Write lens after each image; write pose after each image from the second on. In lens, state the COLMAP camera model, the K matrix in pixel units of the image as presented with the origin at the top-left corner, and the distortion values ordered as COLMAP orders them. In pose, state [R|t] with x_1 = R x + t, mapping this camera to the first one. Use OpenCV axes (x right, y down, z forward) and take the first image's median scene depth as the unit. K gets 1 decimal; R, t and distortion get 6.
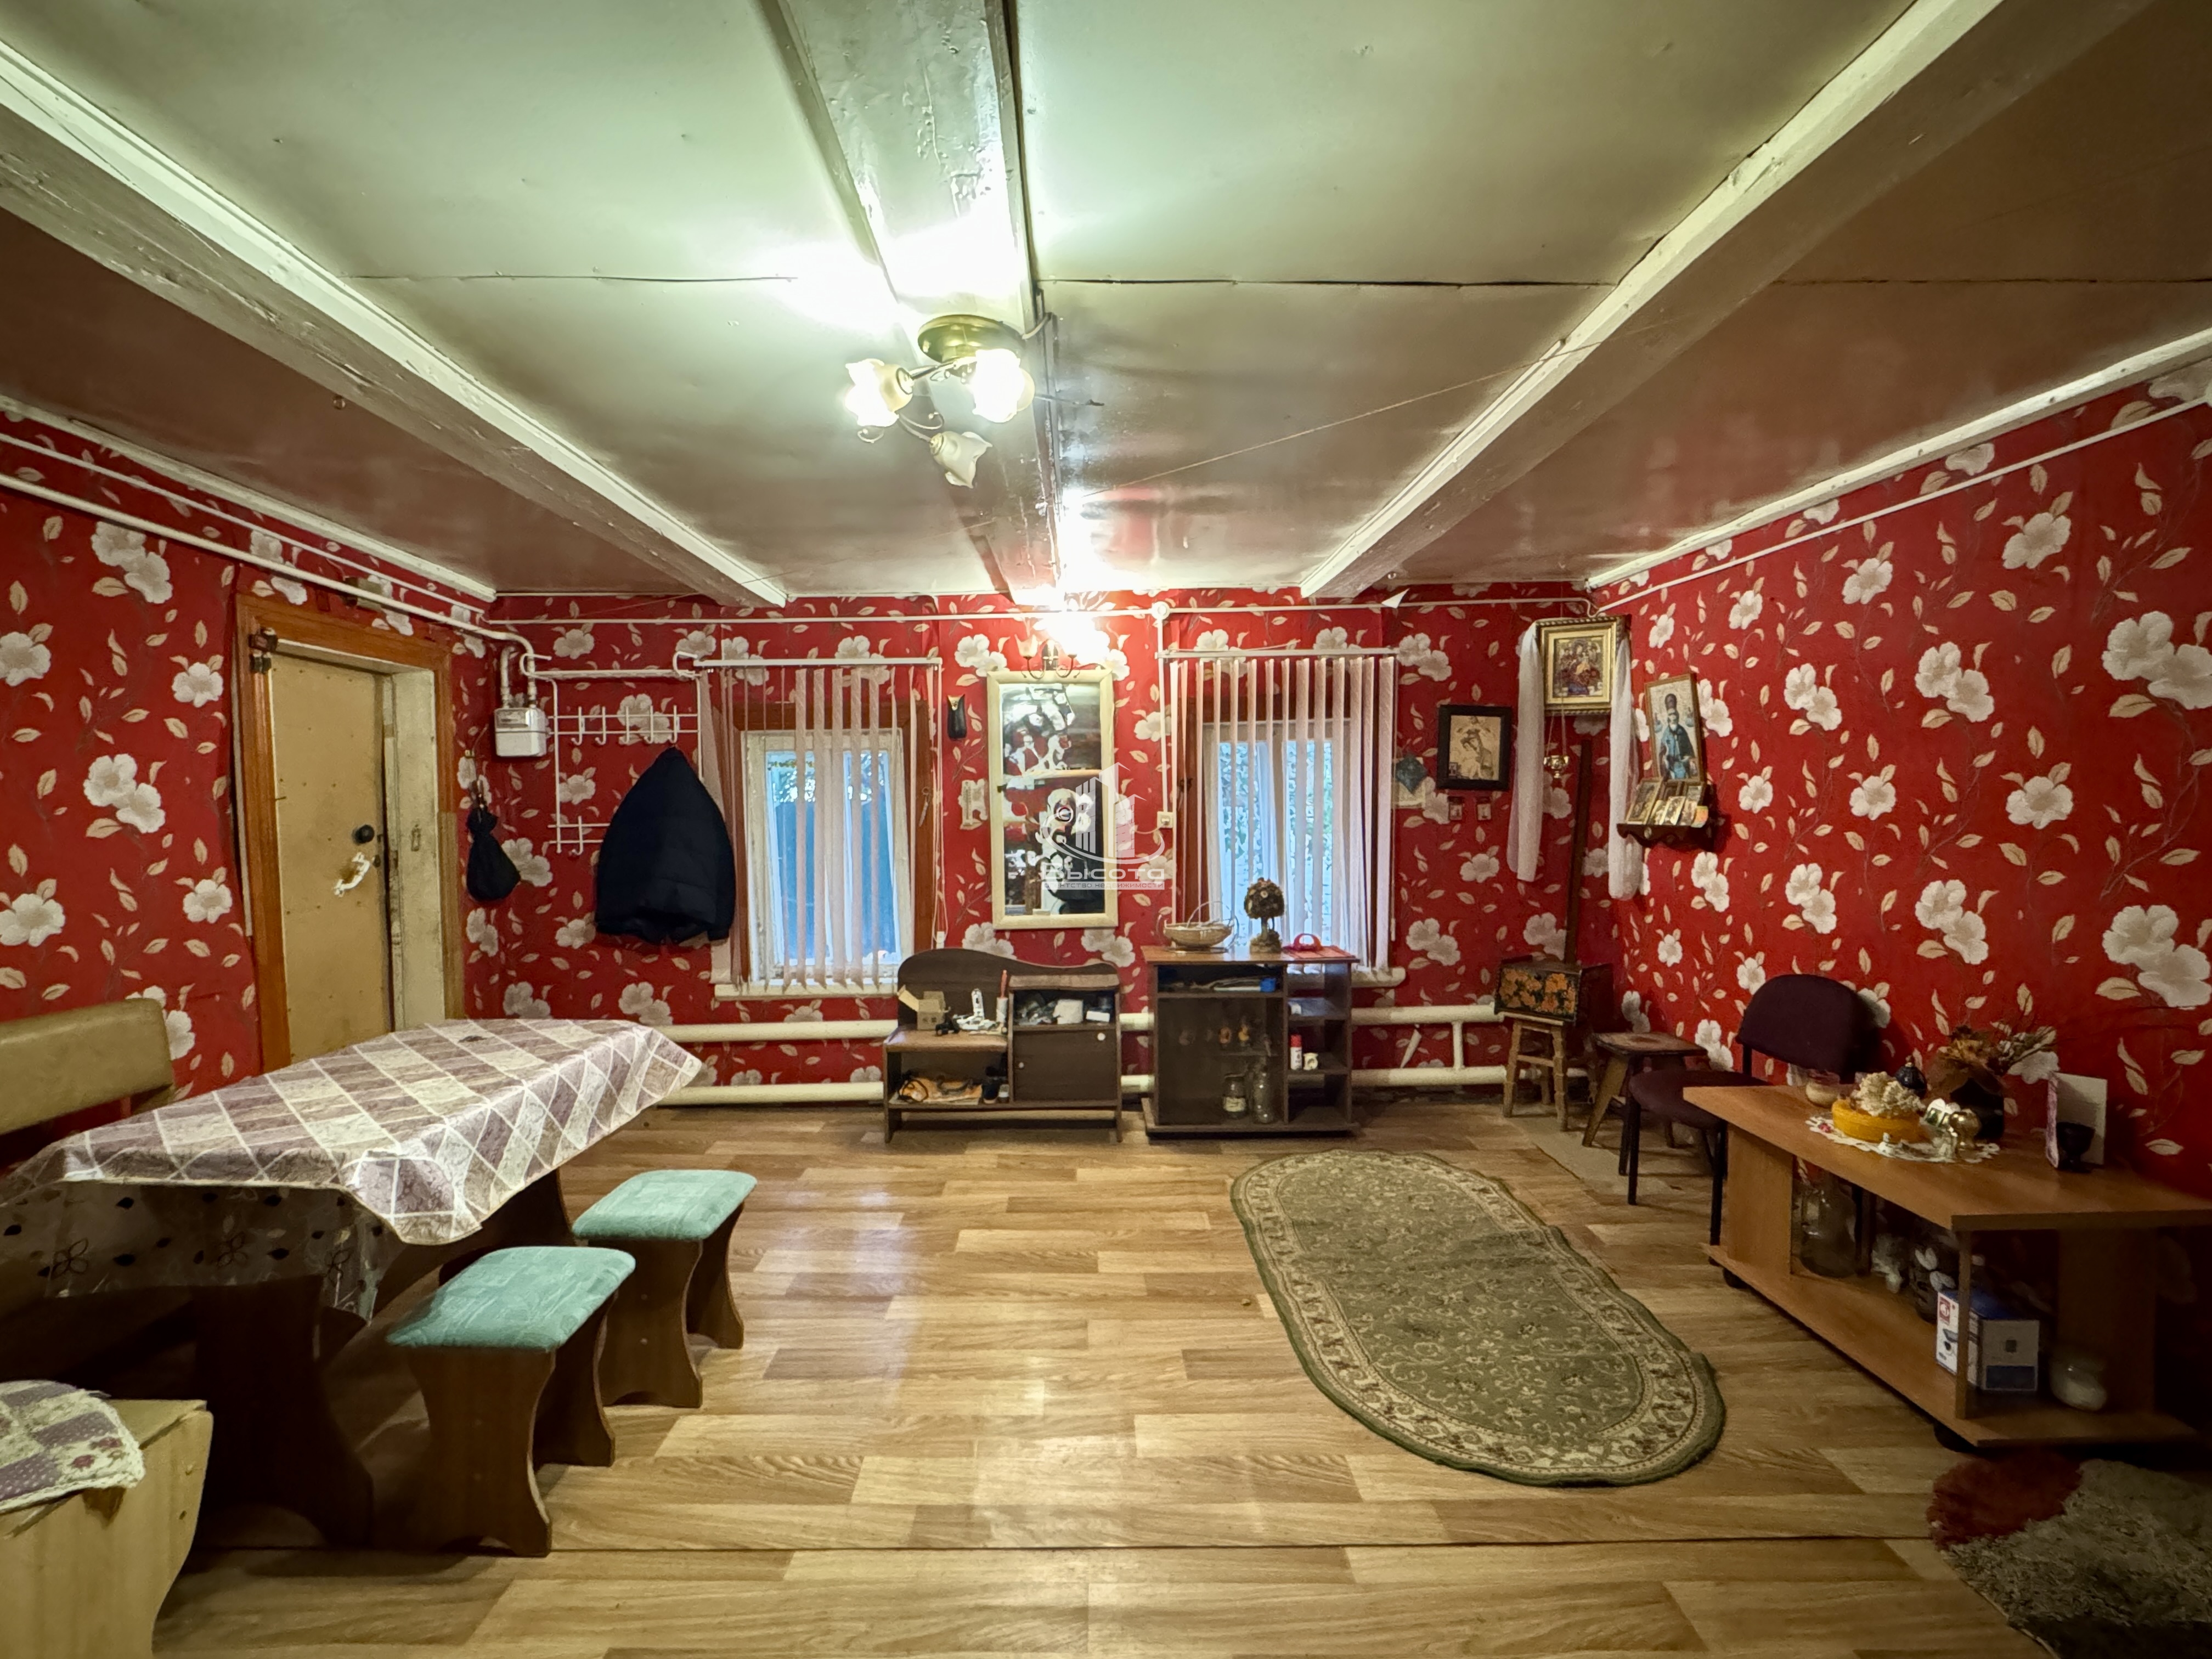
lens RADIAL K [[1027.4, 0, 1106.6], [0, 1027.4, 832.3], [0, 0, 1]] dist [-0.002743, -0.001185]
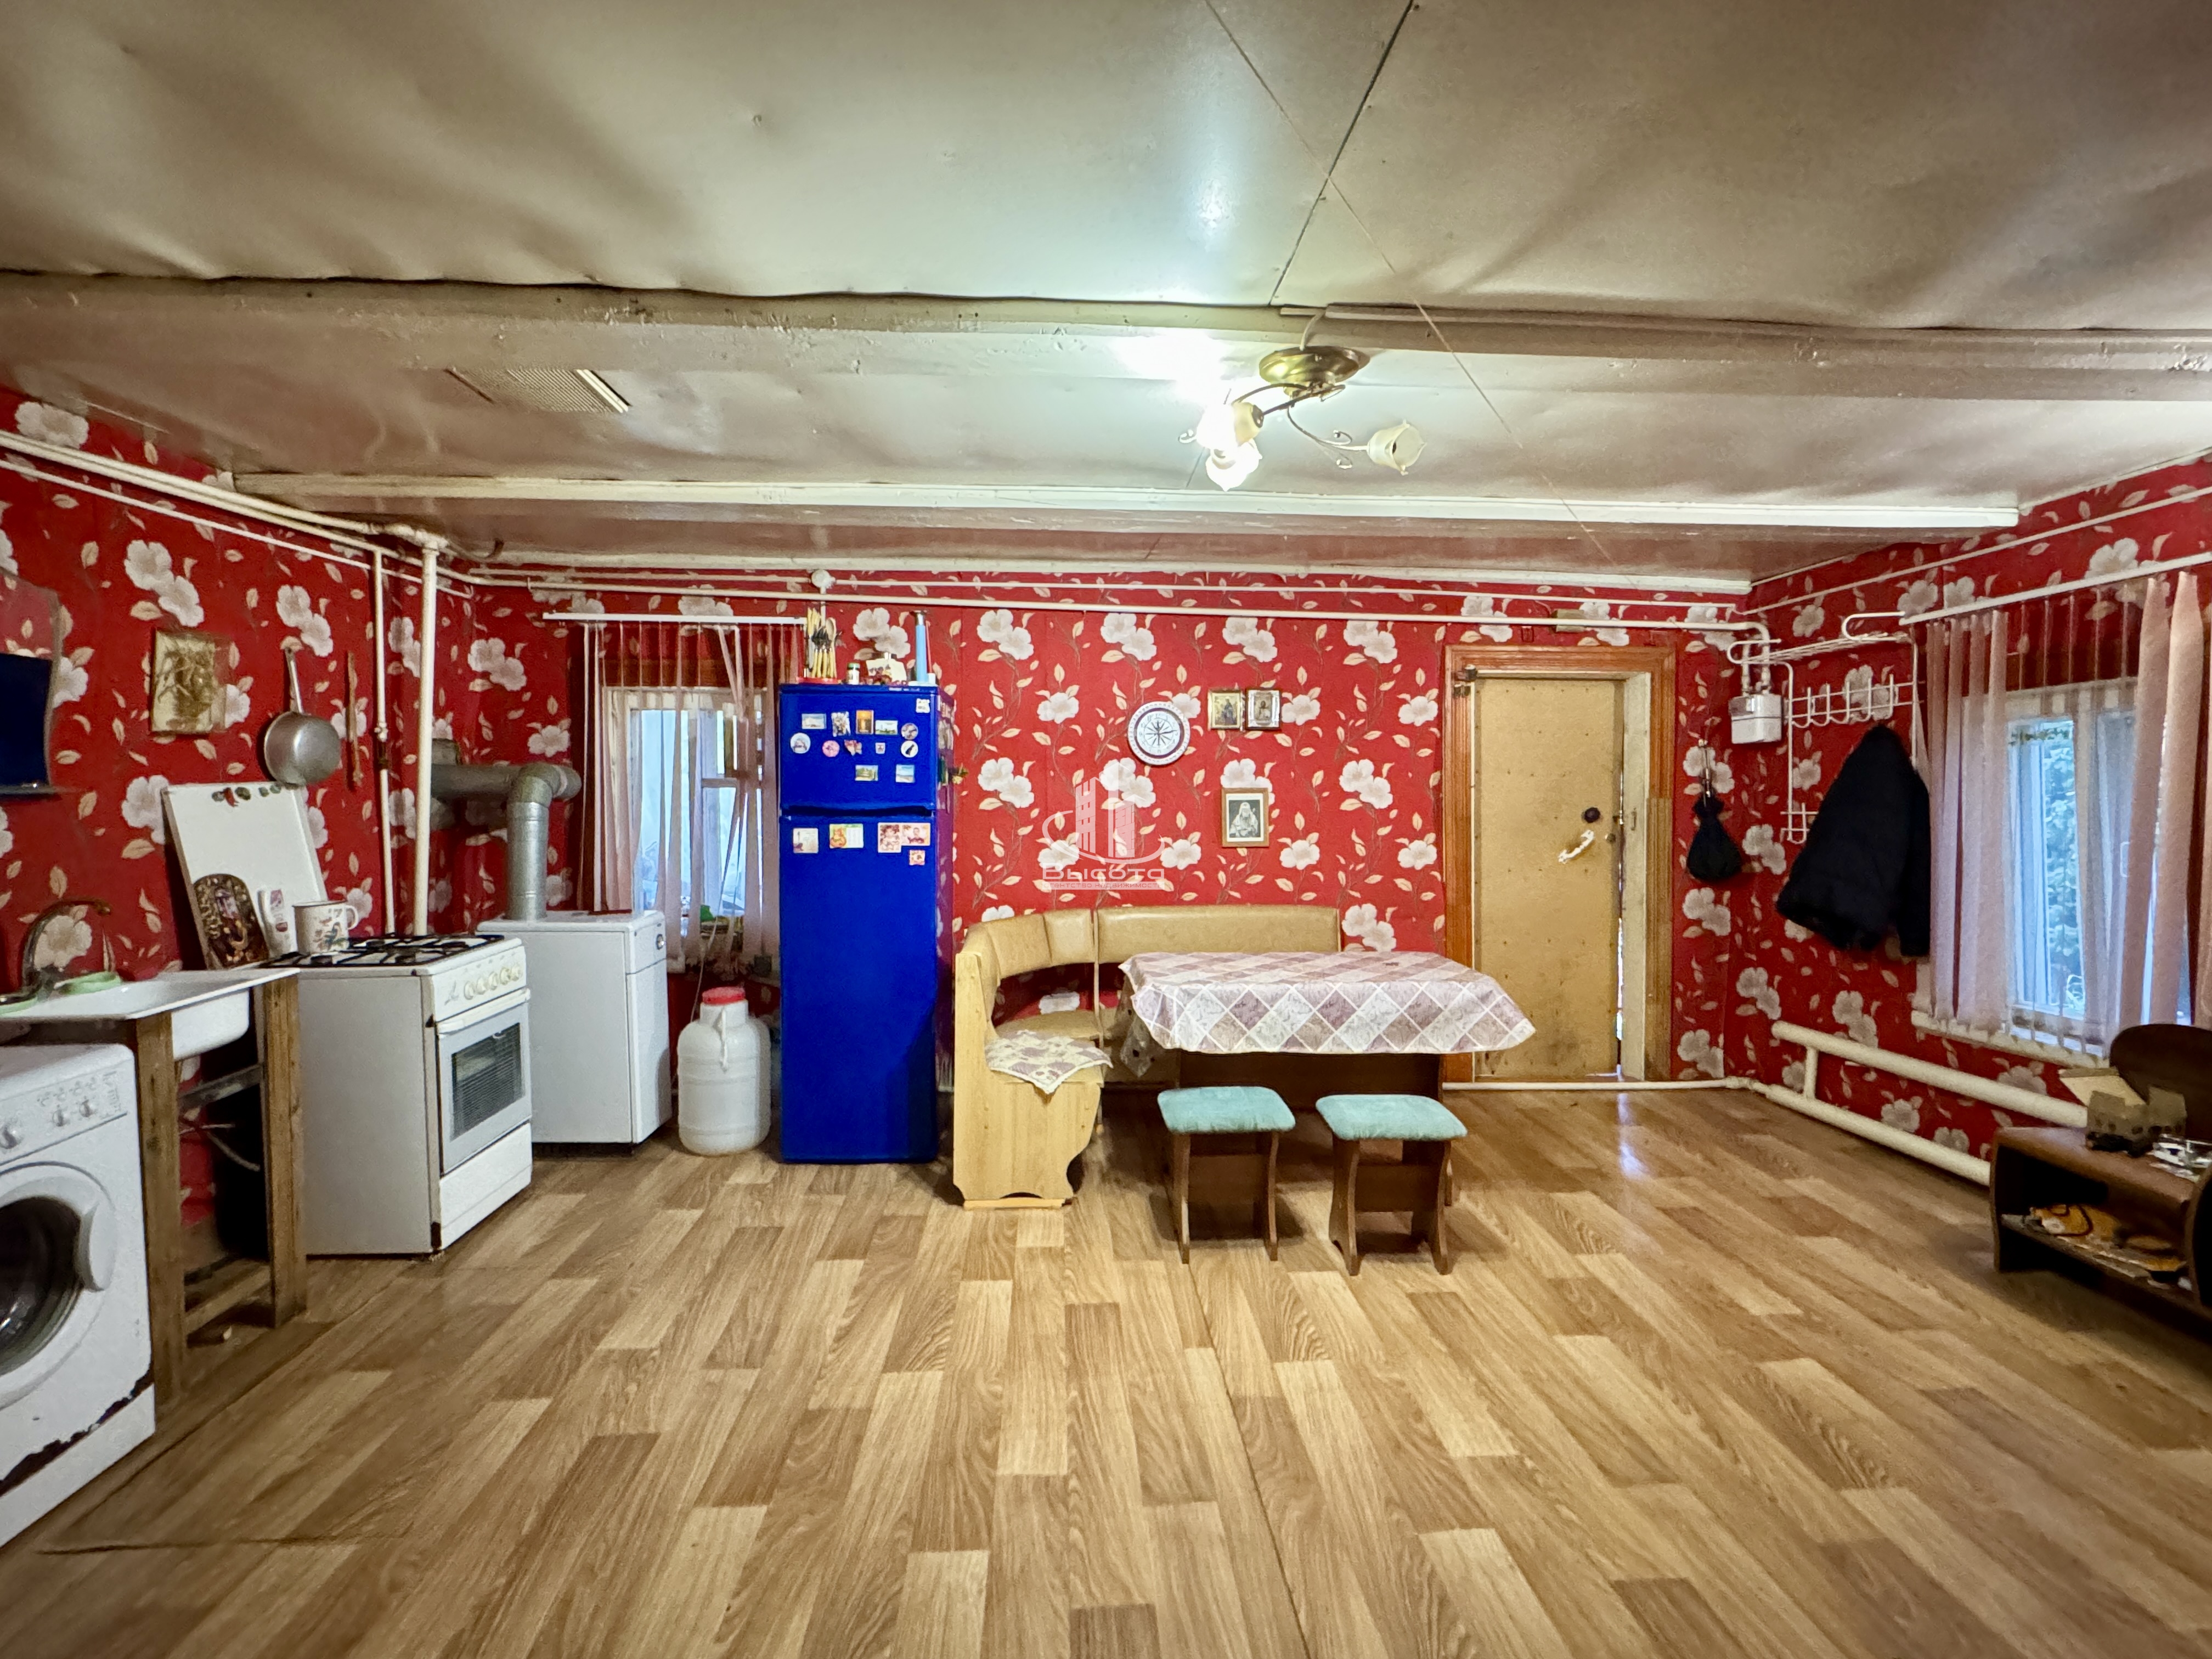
lens RADIAL K [[1027.4, 0, 1106.6], [0, 1027.4, 832.3], [0, 0, 1]] dist [-0.002743, -0.001185]
pose [[0.045329, 0.041639, -0.998104, 0.440911], [-0.027337, 0.998808, 0.040426, -0.010374], [0.998598, 0.025452, 0.046413, 0.343826]]
